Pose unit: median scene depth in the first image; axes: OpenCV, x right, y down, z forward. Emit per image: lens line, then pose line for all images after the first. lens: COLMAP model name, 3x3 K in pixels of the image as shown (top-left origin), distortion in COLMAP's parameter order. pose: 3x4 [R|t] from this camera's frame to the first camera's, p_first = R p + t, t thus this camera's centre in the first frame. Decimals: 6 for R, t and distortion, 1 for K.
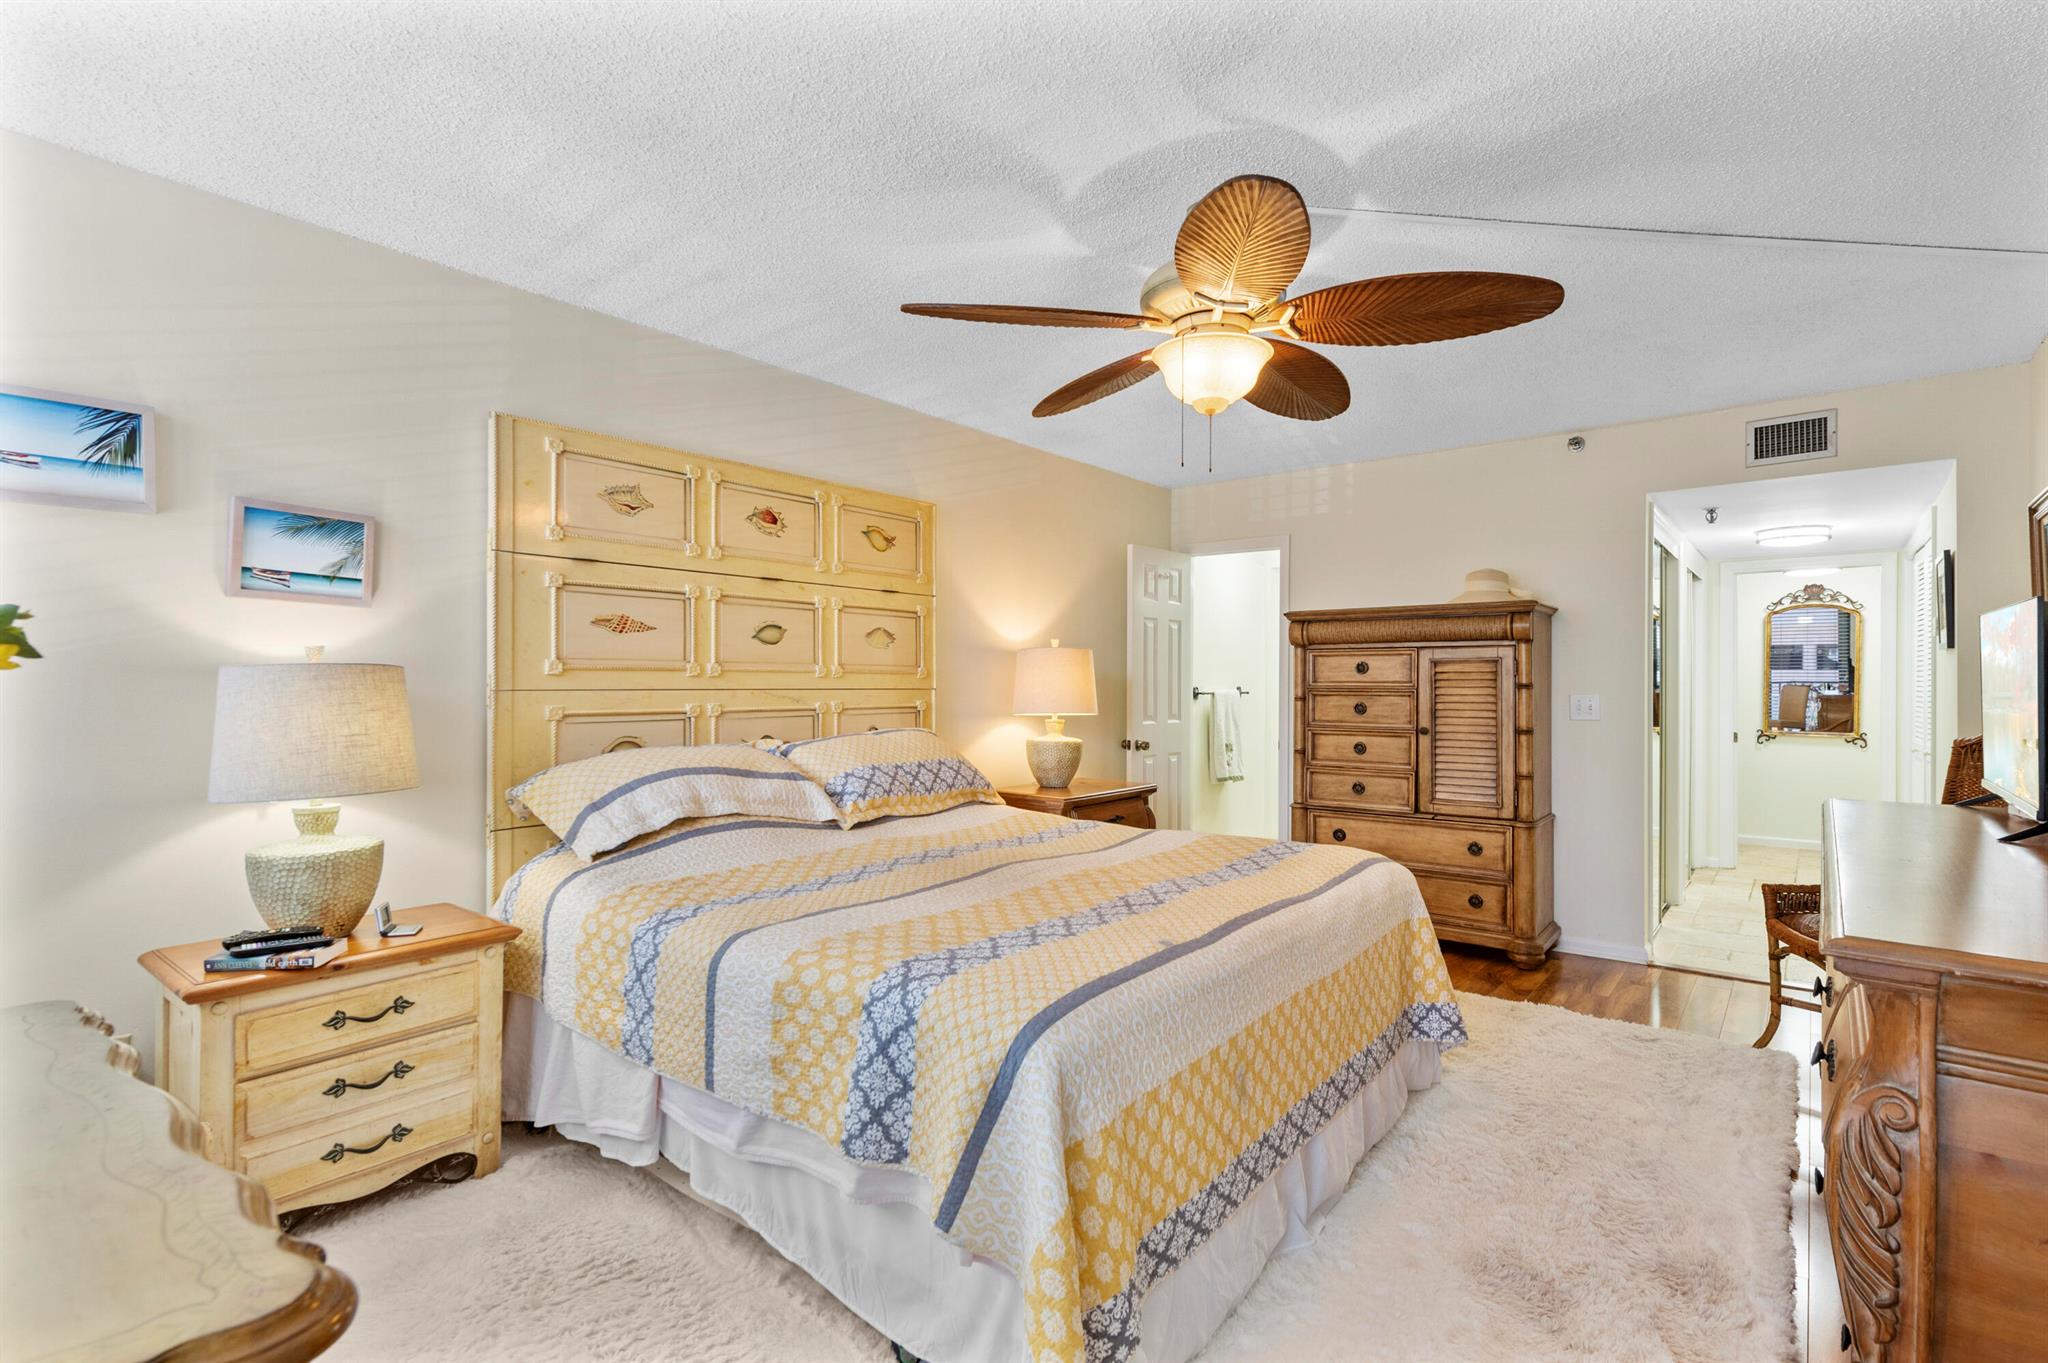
lens RADIAL K [[970.6, 0, 1029.7], [0, 970.6, 691.2], [0, 0, 1]] dist [0.016160, -0.005698]
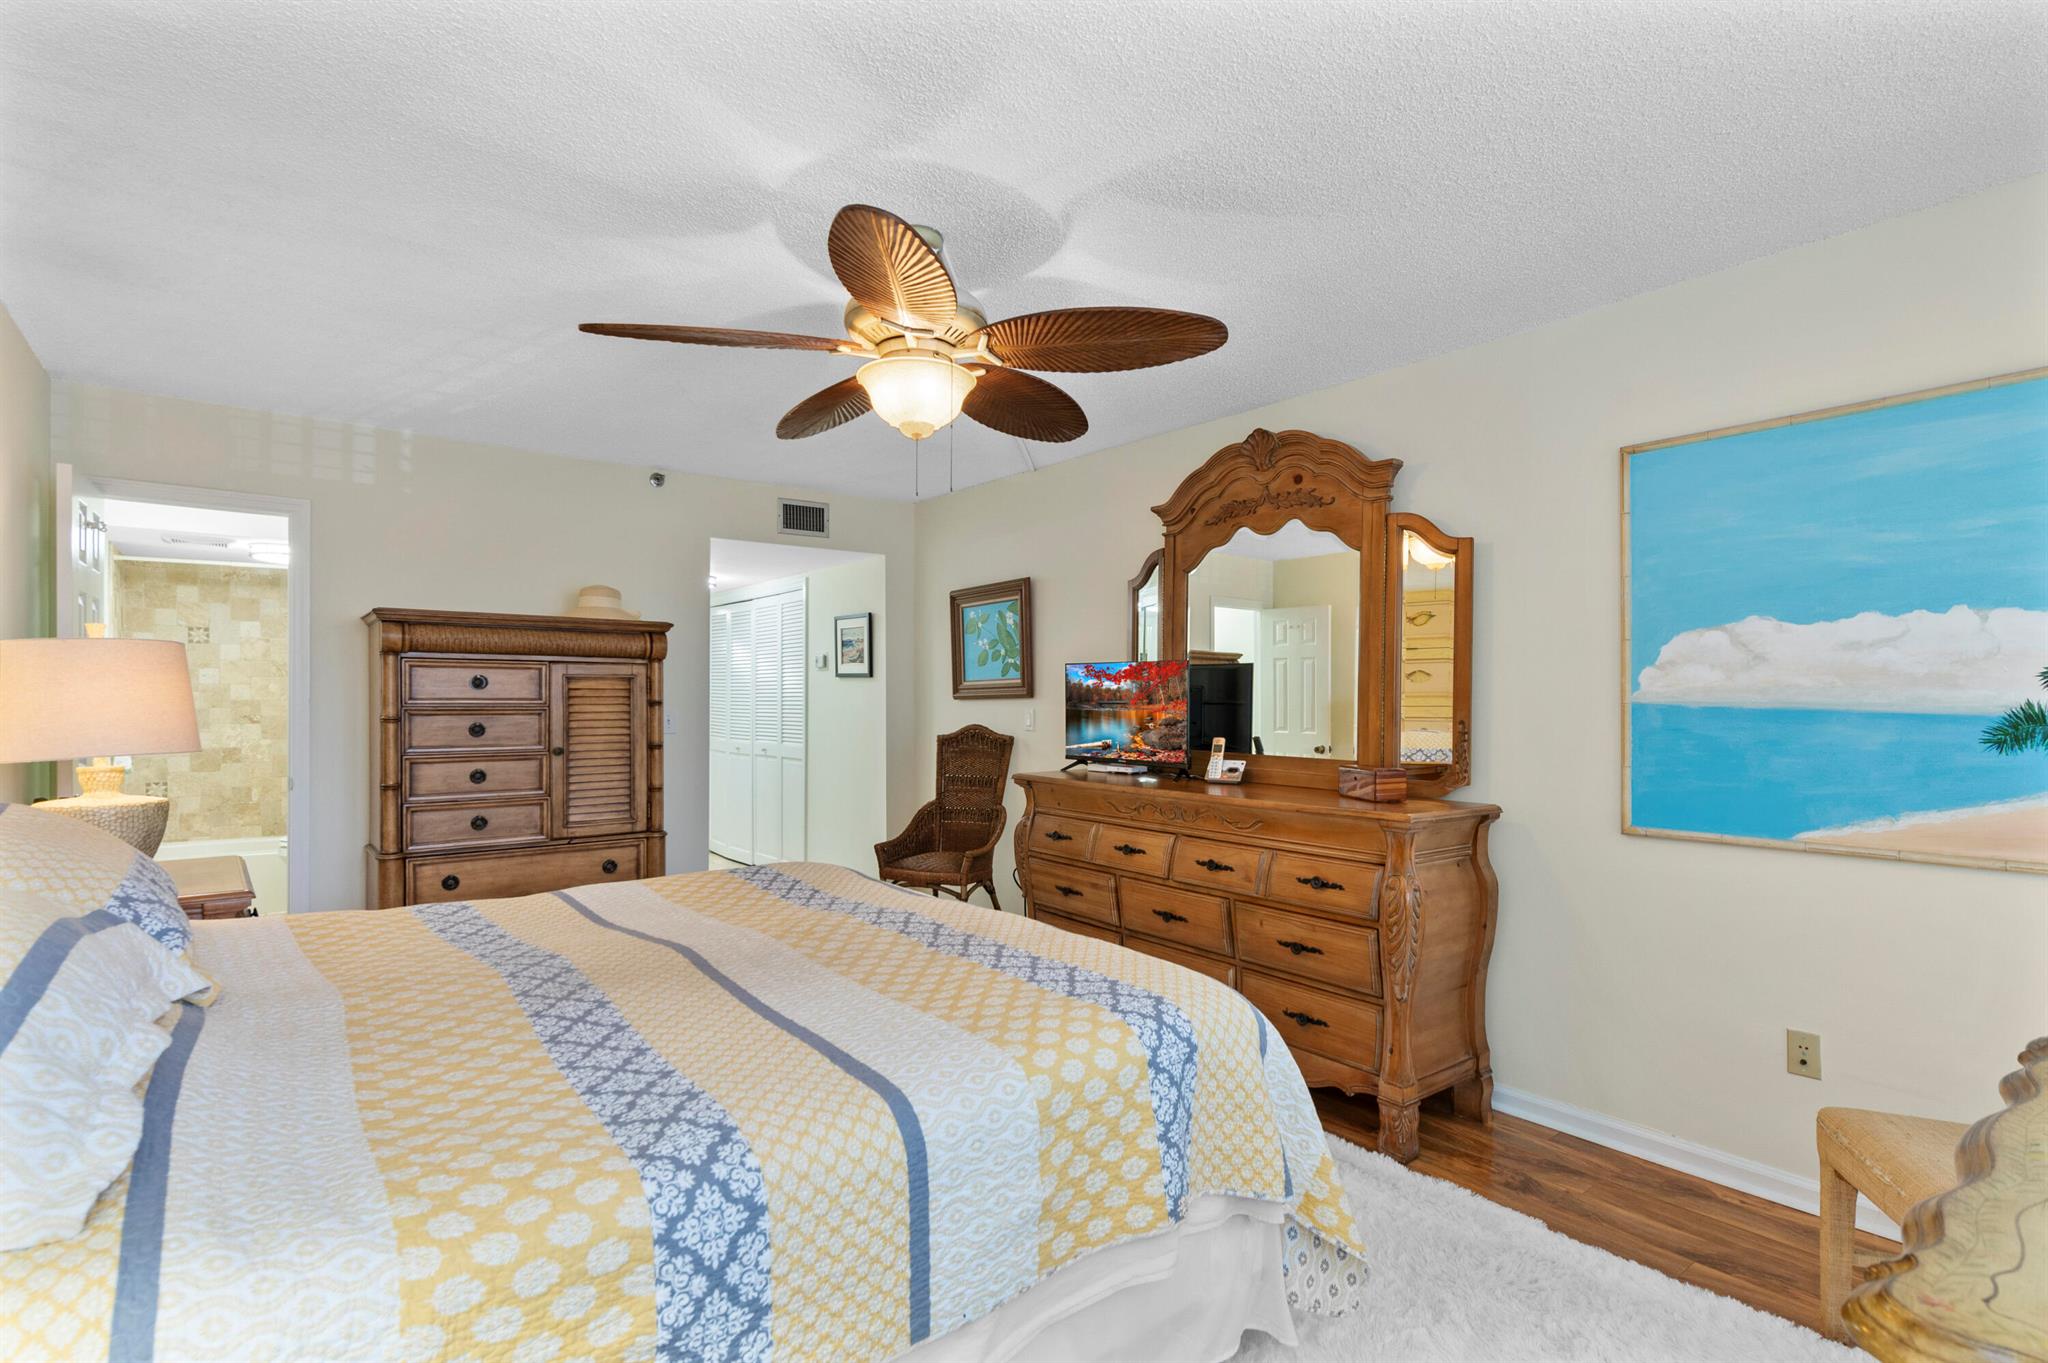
lens RADIAL K [[970.6, 0, 1018.6], [0, 970.6, 691.4], [0, 0, 1]] dist [0.016160, -0.005698]
pose [[0.249529, 0.001865, 0.968366, -0.389578], [0.001770, 0.999996, -0.002382, -0.013790], [-0.968366, 0.002308, 0.249524, 0.338570]]
